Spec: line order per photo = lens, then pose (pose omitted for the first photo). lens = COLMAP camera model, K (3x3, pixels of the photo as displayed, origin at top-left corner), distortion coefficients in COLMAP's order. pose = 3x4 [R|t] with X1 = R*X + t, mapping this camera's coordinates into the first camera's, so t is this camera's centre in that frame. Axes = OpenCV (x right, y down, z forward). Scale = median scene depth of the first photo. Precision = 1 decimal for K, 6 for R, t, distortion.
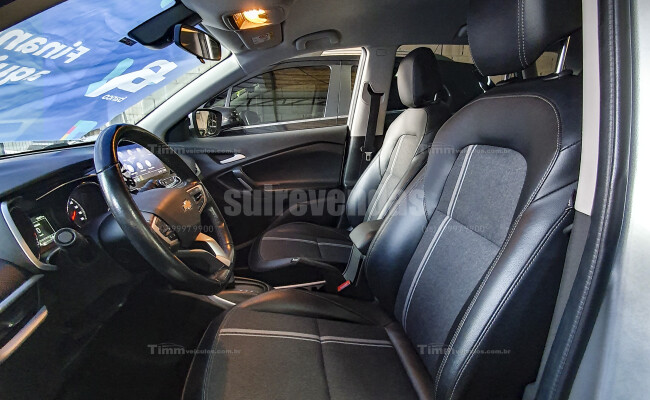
lens RADIAL K [[347.1, 0, 335.6], [0, 347.1, 200.2], [0, 0, 1]] dist [0.015842, -0.011860]
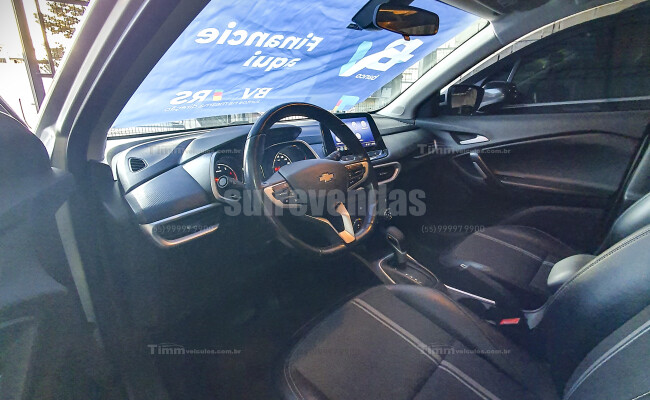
lens RADIAL K [[347.1, 0, 335.6], [0, 347.1, 200.2], [0, 0, 1]] dist [0.015842, -0.011860]
pose [[0.635116, 0.243880, -0.732905, 0.288972], [-0.189045, 0.969069, 0.158644, -0.066905], [0.748925, 0.037795, 0.661576, 0.196935]]
